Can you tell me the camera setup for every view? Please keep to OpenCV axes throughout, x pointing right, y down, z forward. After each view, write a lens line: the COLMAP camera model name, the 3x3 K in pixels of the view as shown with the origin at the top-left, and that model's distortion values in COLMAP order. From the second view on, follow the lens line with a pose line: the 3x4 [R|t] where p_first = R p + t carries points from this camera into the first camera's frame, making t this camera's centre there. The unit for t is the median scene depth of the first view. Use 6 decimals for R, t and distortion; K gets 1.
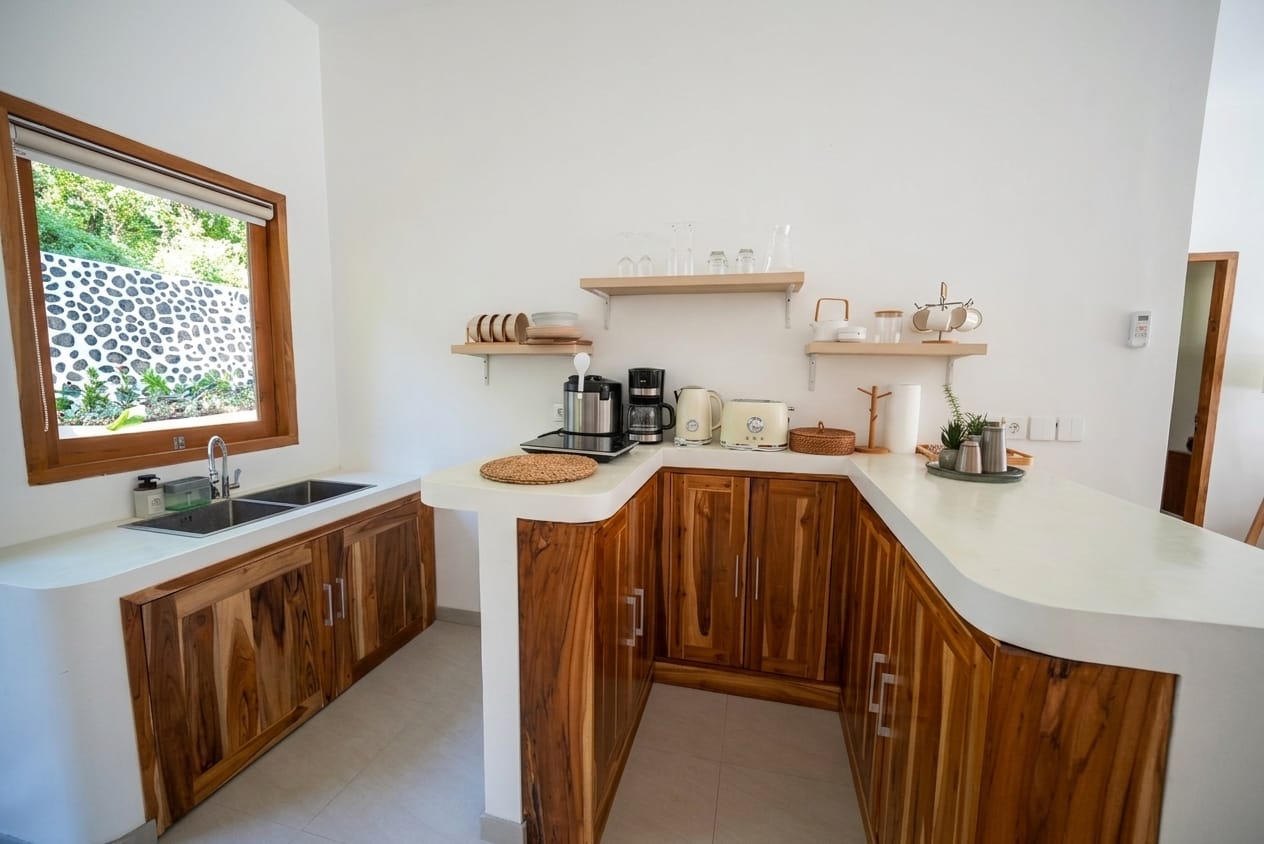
lens RADIAL K [[508.9, 0, 632.0], [0, 508.9, 422.0], [0, 0, 1]] dist [-0.024382, 0.006733]
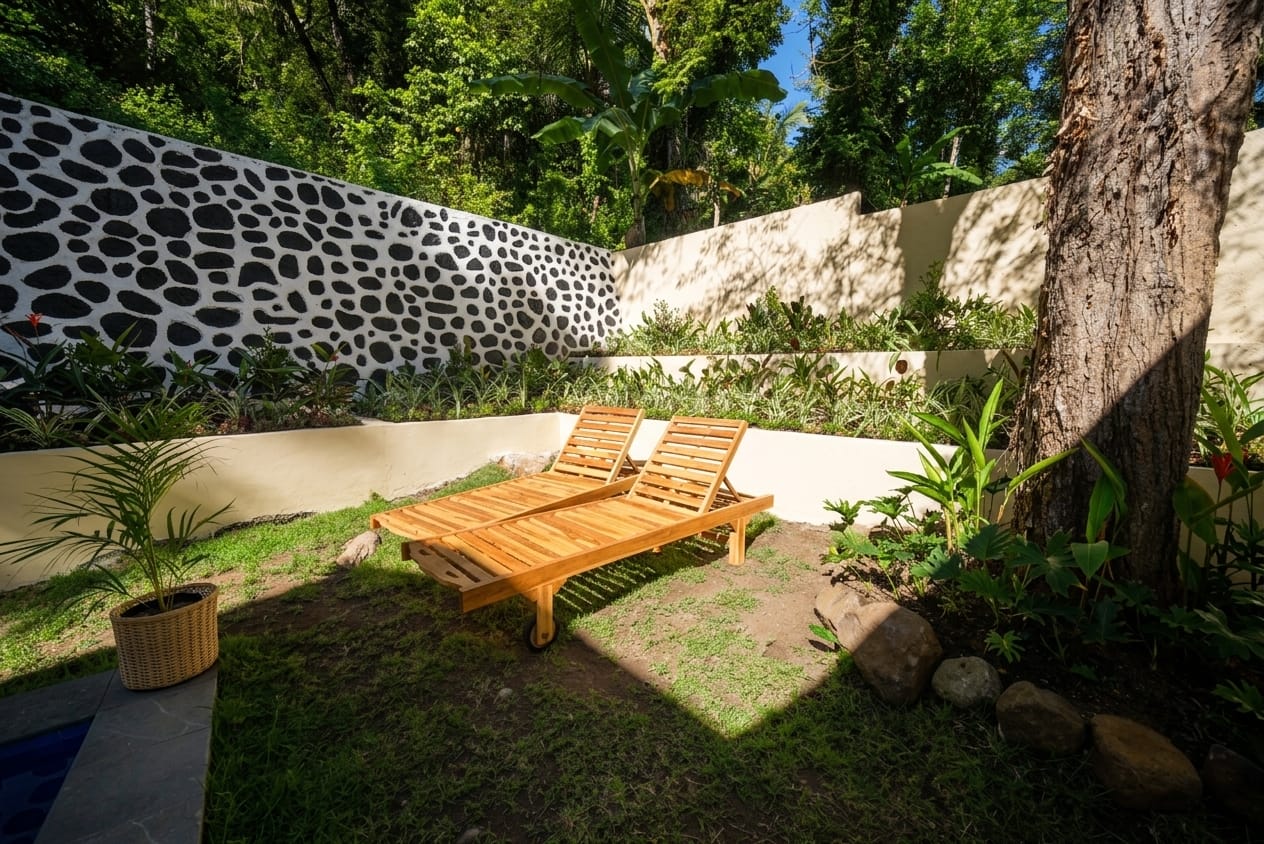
lens RADIAL K [[508.9, 0, 632.0], [0, 508.9, 422.0], [0, 0, 1]] dist [-0.024382, 0.006733]
pose [[0.792318, 0.043507, -0.608555, -0.296742], [-0.054157, 0.998532, 0.000877, -0.046105], [0.607700, 0.032263, 0.793511, 0.872448]]
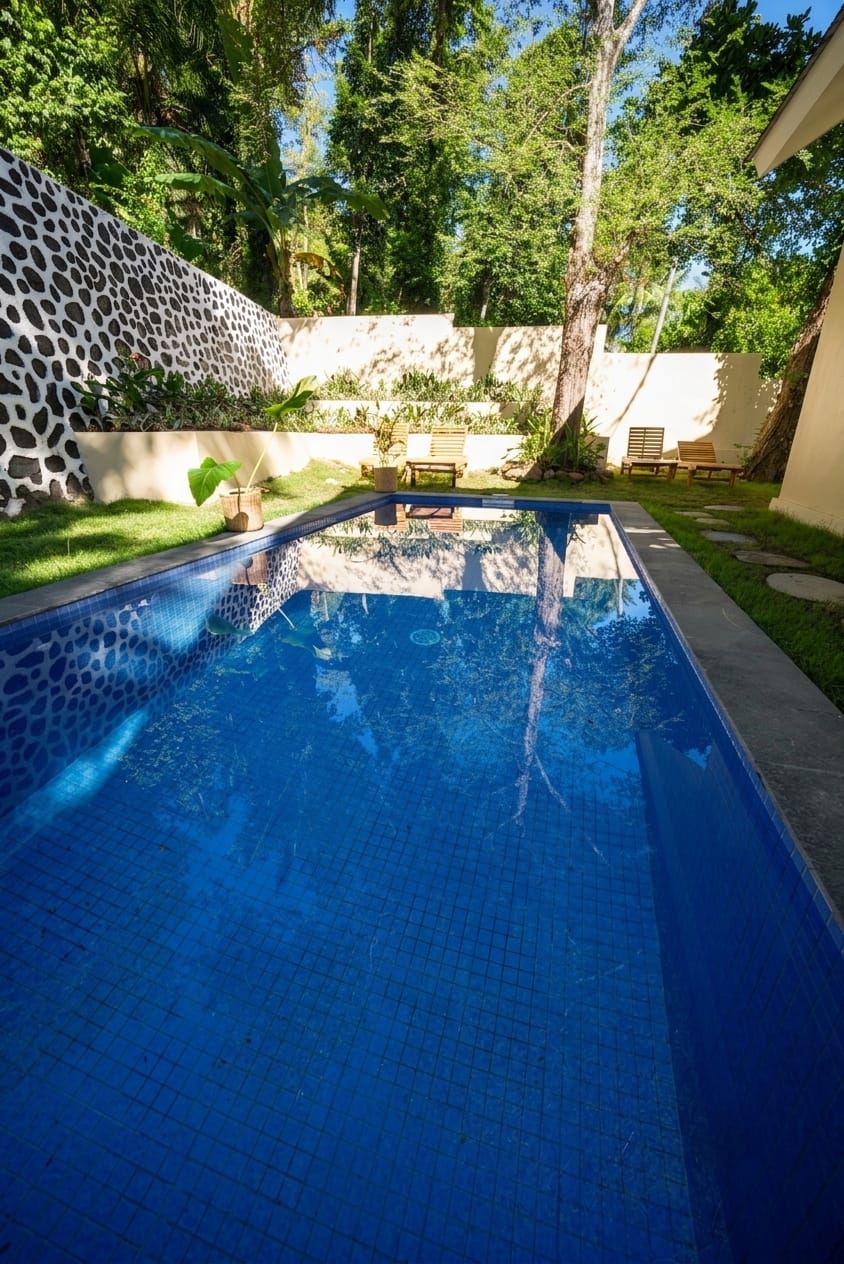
lens RADIAL K [[508.9, 0, 422.0], [0, 508.9, 632.0], [0, 0, 1]] dist [-0.024382, 0.006733]
pose [[0.999787, 0.007494, -0.019215, -0.515273], [-0.002243, 0.965636, 0.259887, 0.077863], [0.020503, -0.259789, 0.965448, 0.157053]]
